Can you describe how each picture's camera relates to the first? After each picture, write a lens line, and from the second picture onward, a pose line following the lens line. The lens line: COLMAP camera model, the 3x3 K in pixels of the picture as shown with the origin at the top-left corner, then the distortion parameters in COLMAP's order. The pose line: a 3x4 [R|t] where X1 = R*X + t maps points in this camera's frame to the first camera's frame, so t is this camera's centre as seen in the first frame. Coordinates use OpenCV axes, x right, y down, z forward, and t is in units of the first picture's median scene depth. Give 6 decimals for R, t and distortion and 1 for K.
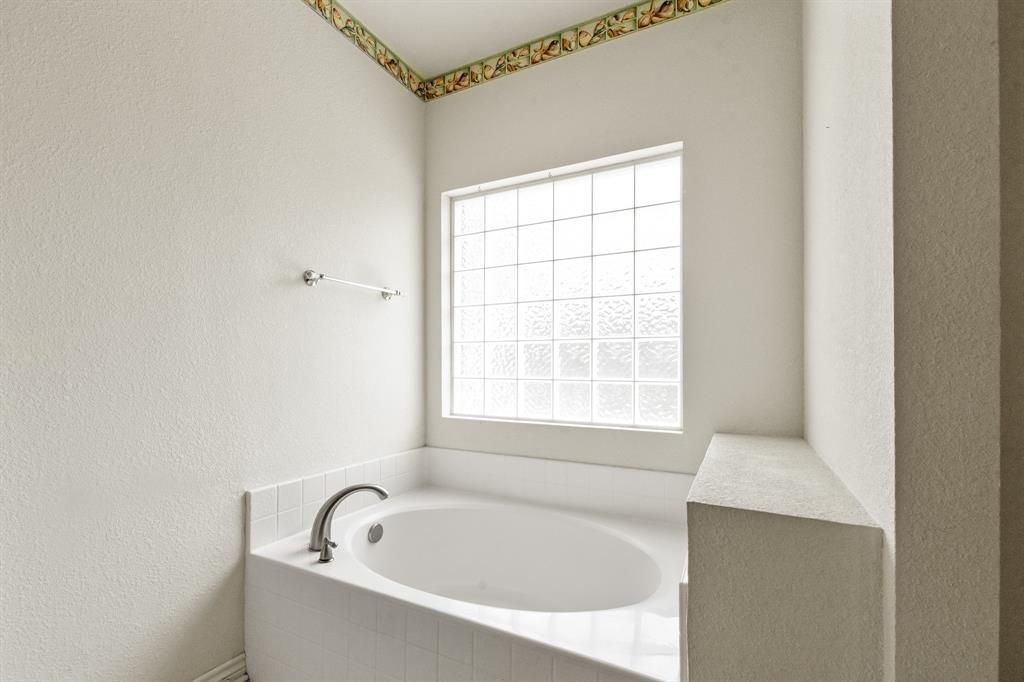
lens RADIAL K [[462.1, 0, 511.1], [0, 462.1, 357.7], [0, 0, 1]] dist [0.010265, -0.000443]
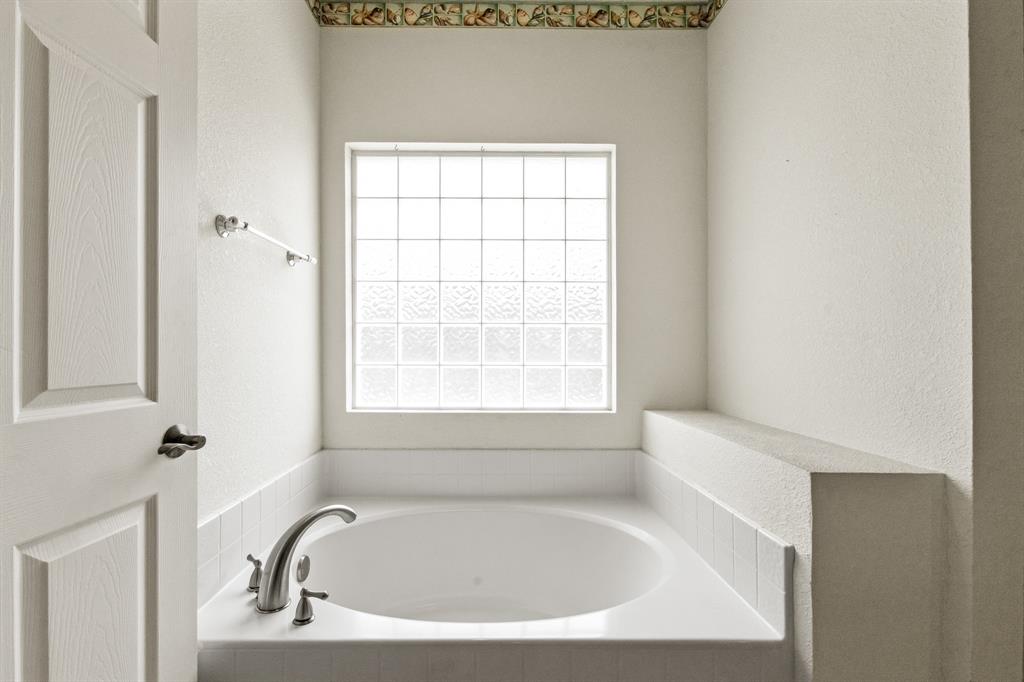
lens RADIAL K [[448.4, 0, 502.2], [0, 448.4, 348.0], [0, 0, 1]] dist [0.000967, -0.000456]
pose [[0.877782, 0.001065, 0.479059, -0.307442], [-0.007193, 0.999914, 0.010957, 0.001813], [-0.479006, -0.013064, 0.877714, 0.163487]]
